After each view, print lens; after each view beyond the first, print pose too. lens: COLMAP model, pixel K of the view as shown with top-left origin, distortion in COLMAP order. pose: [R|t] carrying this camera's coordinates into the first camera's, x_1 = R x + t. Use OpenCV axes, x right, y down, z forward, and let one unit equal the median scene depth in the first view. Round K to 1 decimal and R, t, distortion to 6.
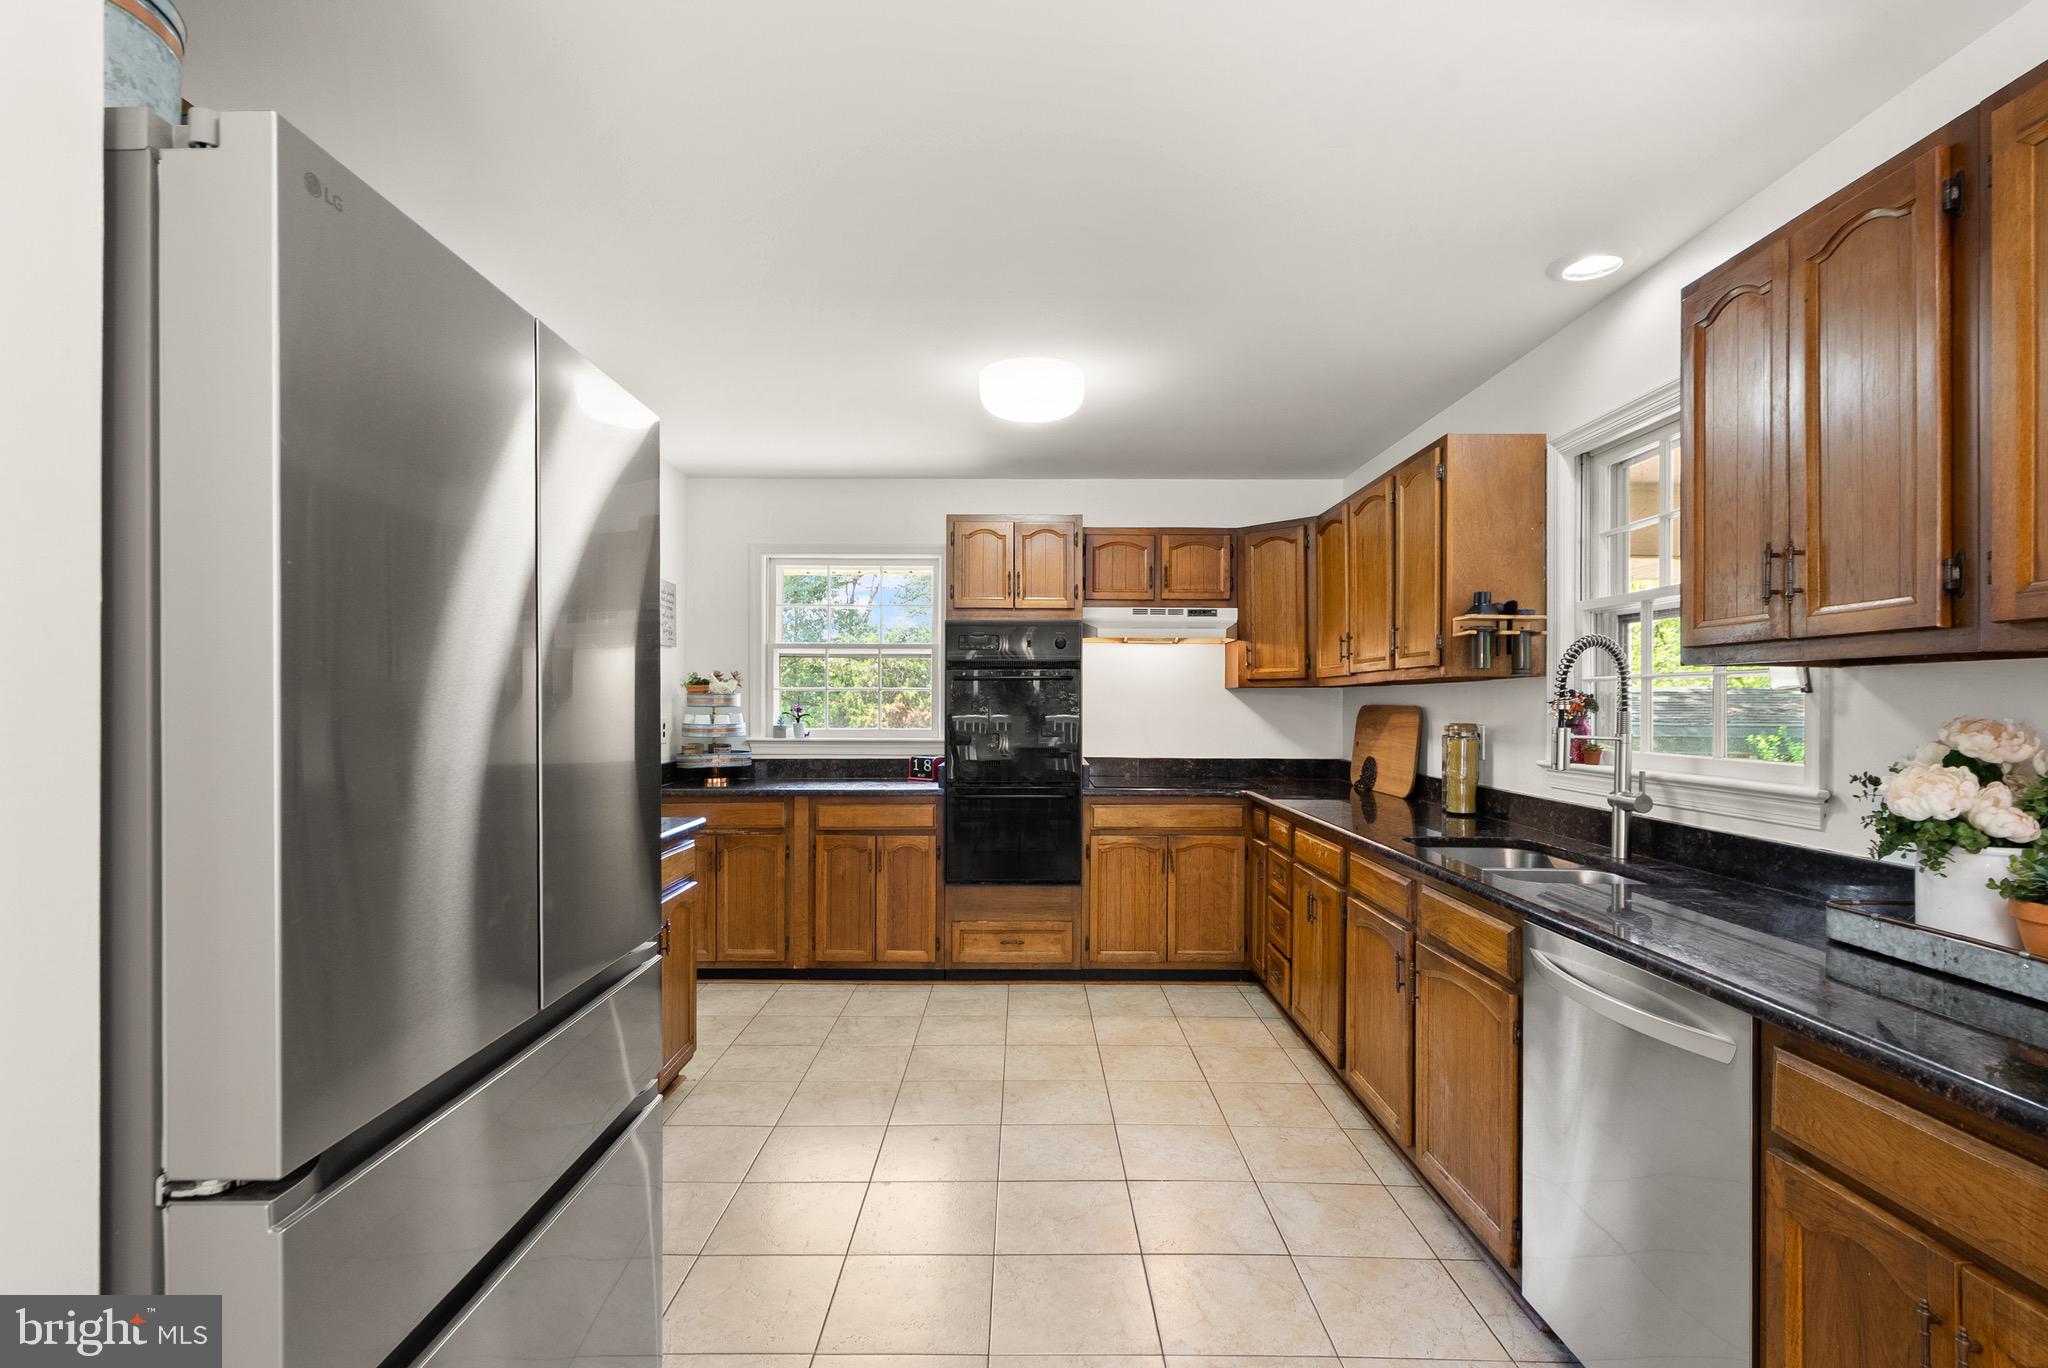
lens RADIAL K [[990.9, 0, 1010.3], [0, 990.9, 679.9], [0, 0, 1]] dist [-0.000946, 0.000235]
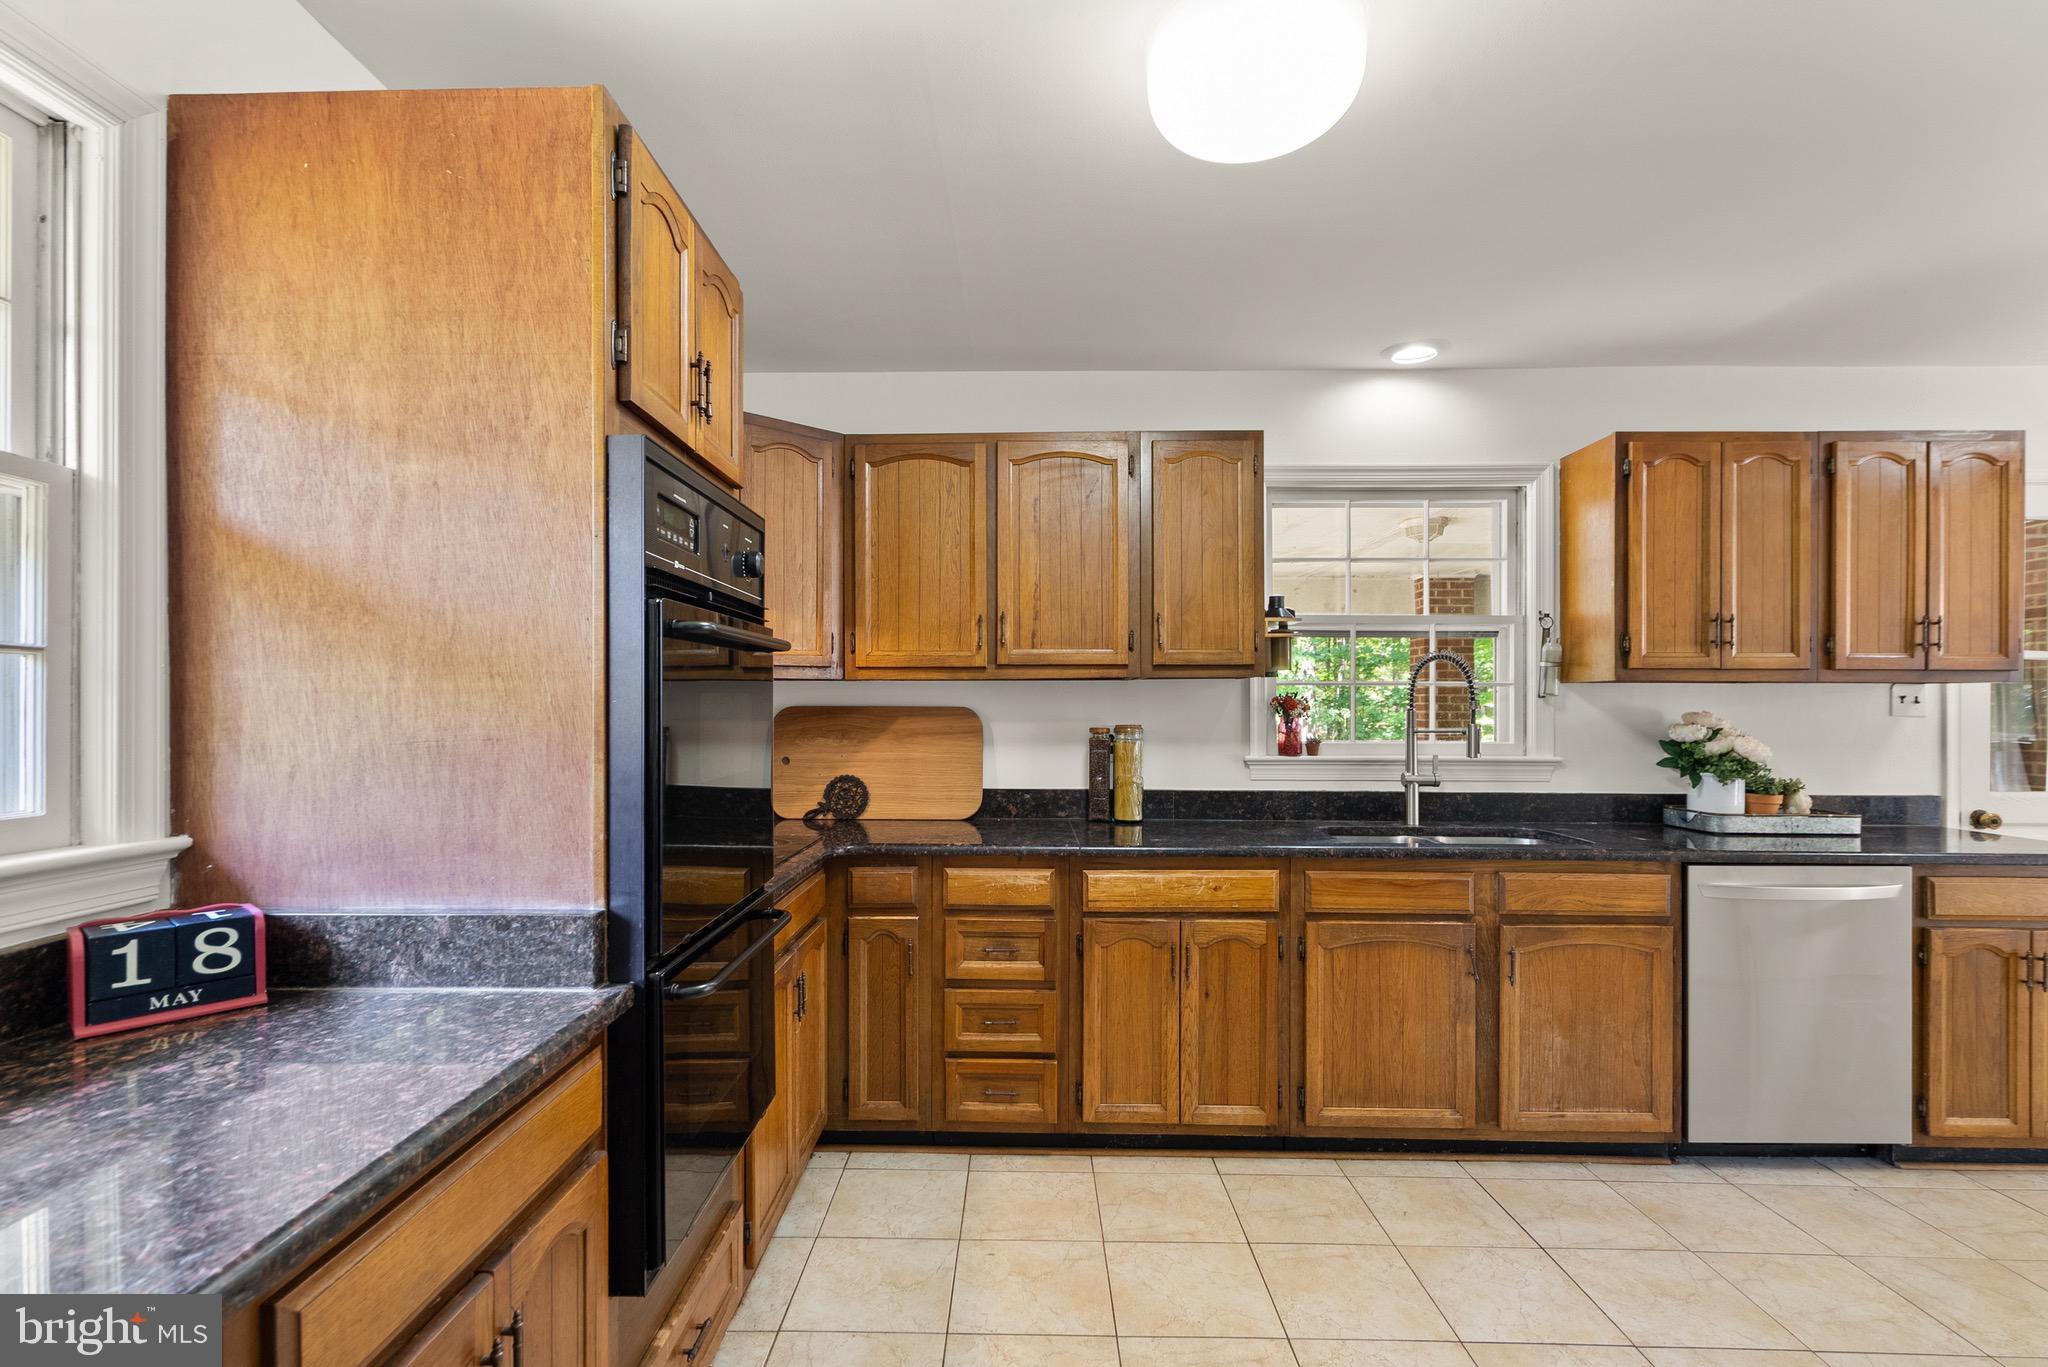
lens RADIAL K [[956.1, 0, 1001.5], [0, 956.1, 697.6], [0, 0, 1]] dist [-0.004443, 0.000311]
pose [[0.007204, 0.004877, 0.999962, -0.399671], [-0.024967, 0.999677, -0.004696, 0.021437], [-0.999662, -0.024932, 0.007324, 0.976612]]
